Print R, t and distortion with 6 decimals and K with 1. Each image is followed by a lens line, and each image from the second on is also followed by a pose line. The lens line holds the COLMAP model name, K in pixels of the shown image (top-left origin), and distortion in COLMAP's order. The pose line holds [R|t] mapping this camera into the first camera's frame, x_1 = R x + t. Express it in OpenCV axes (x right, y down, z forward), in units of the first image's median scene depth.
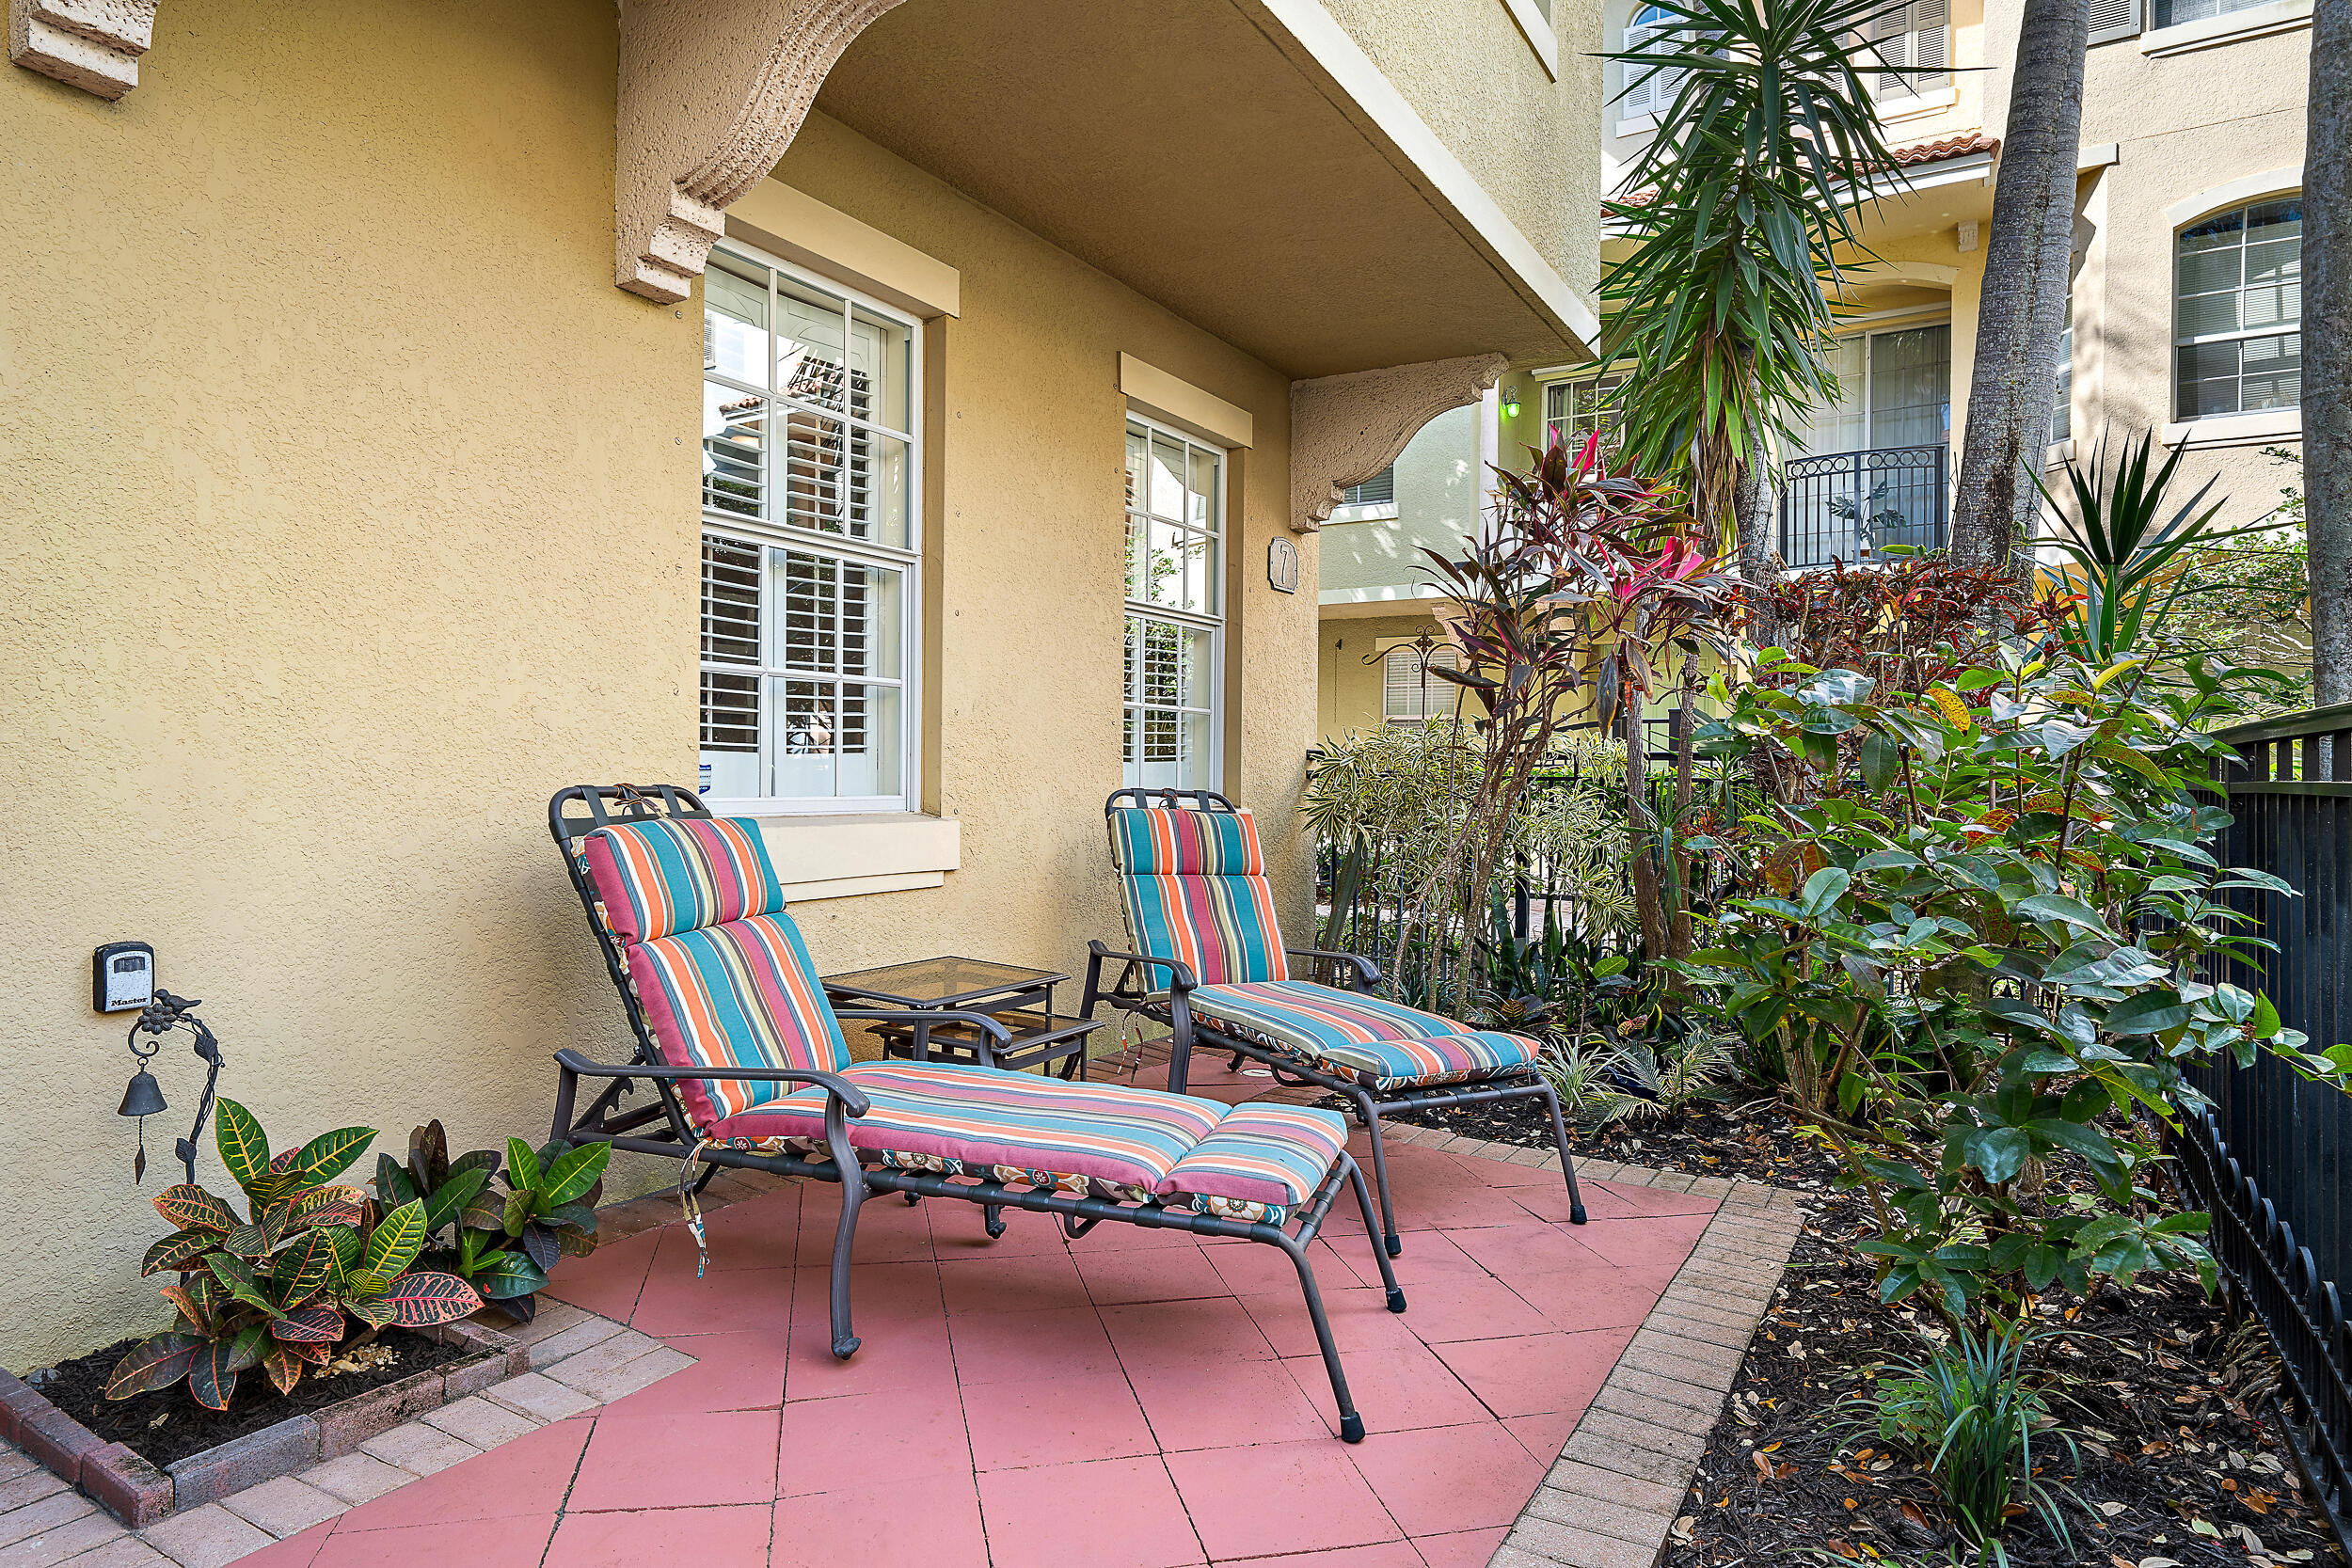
lens RADIAL K [[1339.2, 0, 1171.8], [0, 1339.2, 776.6], [0, 0, 1]] dist [-0.014068, 0.000023]
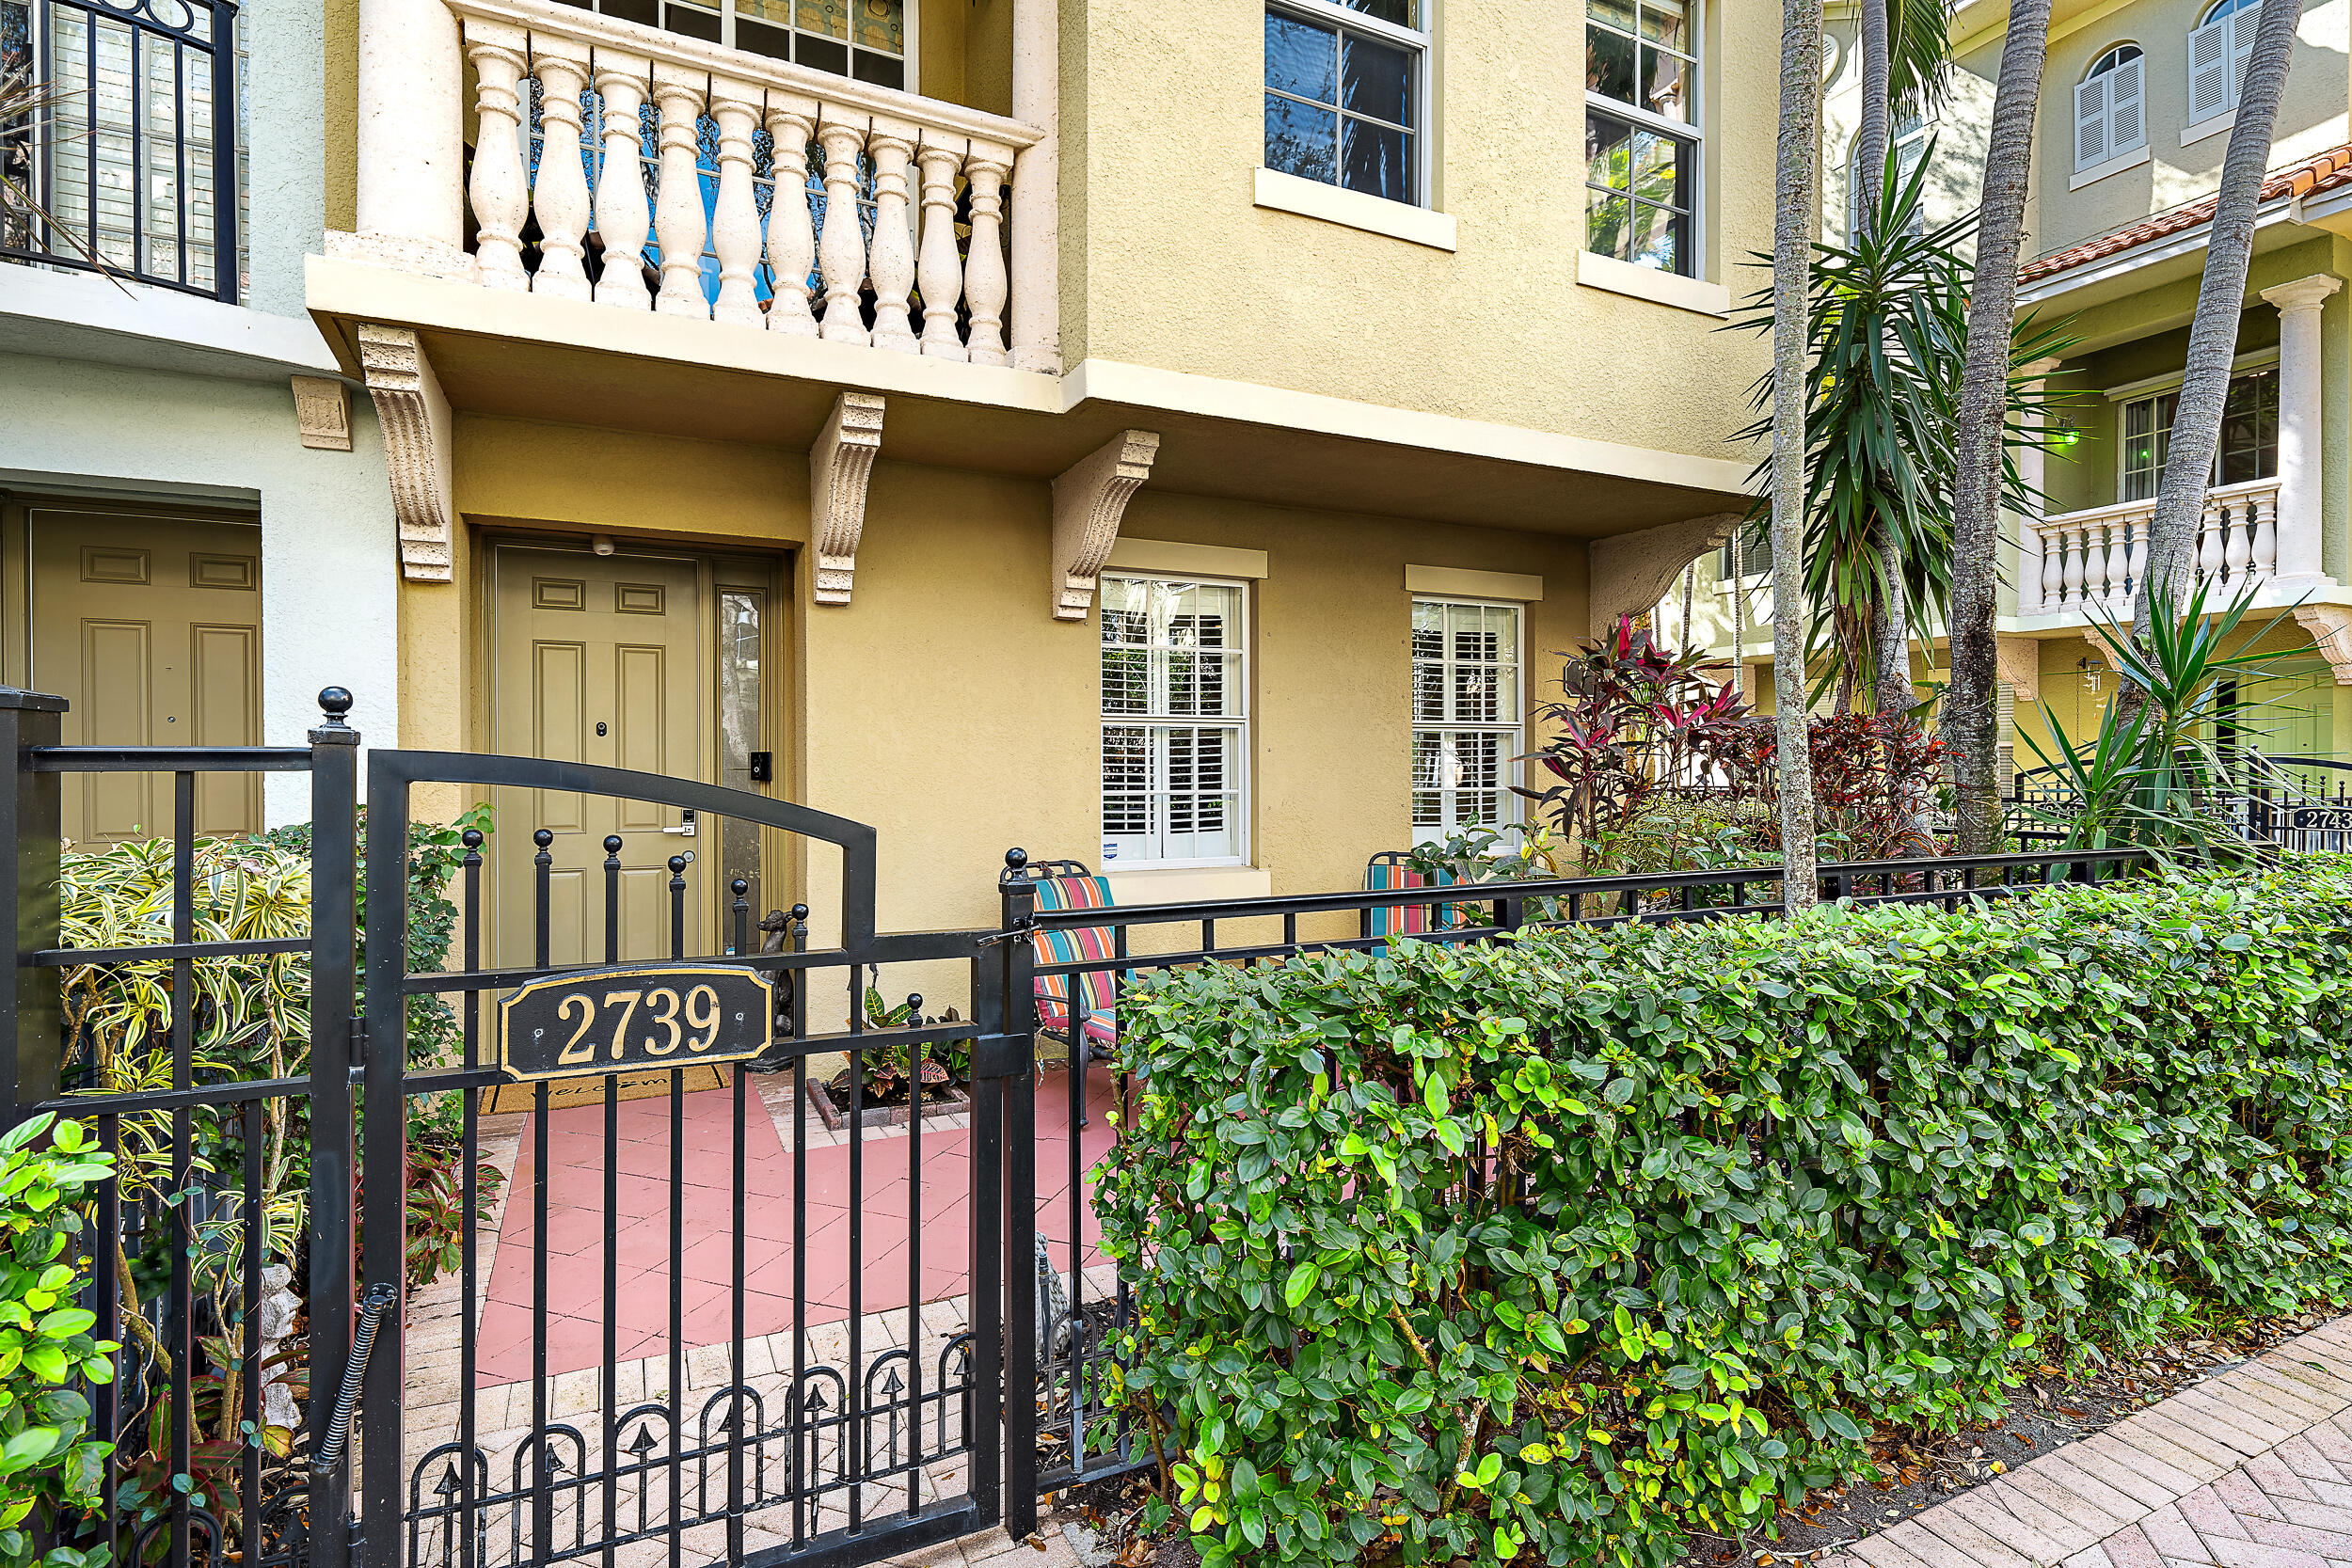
lens RADIAL K [[1202.5, 0, 1170.3], [0, 1202.5, 783.5], [0, 0, 1]] dist [-0.006121, -0.000618]
pose [[0.844448, -0.010067, -0.535543, 0.600787], [0.009747, 0.999947, -0.003427, -0.081688], [0.535549, -0.002326, 0.844501, -0.396948]]
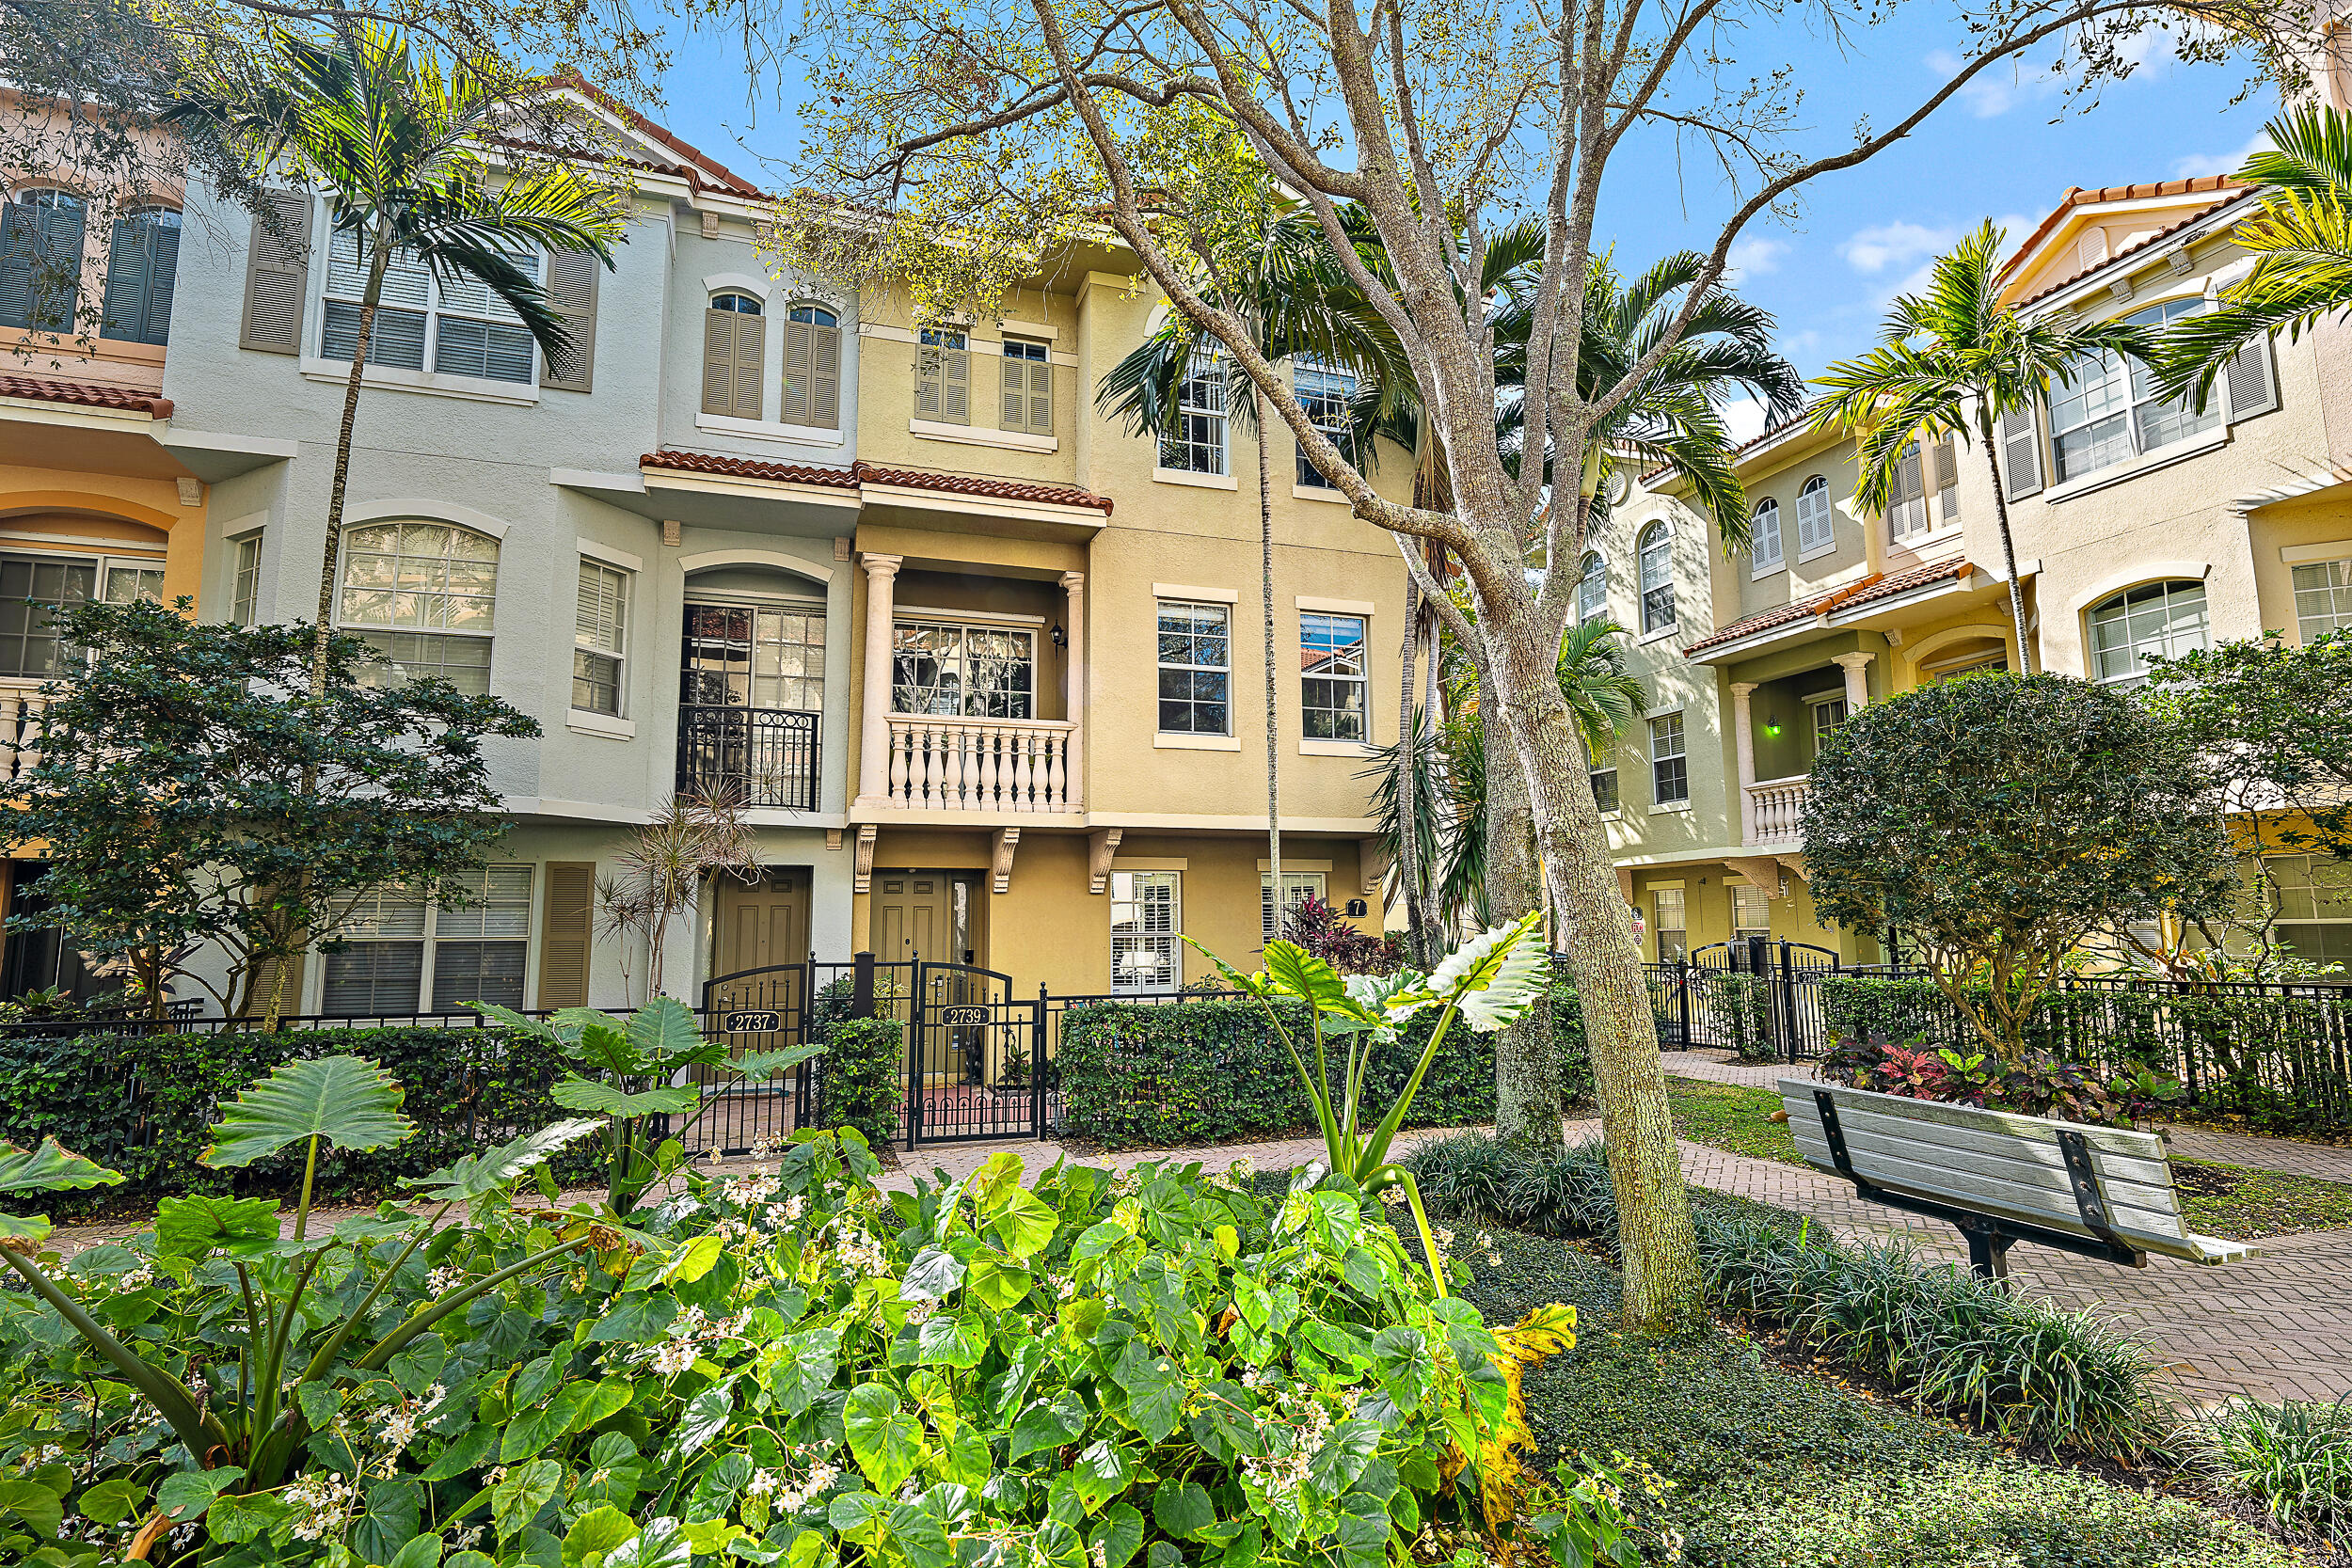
lens RADIAL K [[1202.5, 0, 1174.1], [0, 1202.5, 786.4], [0, 0, 1]] dist [-0.006121, -0.000618]
pose [[0.773186, -0.101624, -0.625984, 2.196996], [0.016124, 0.989908, -0.140789, -0.101181], [0.633974, 0.098763, 0.767022, -1.875827]]
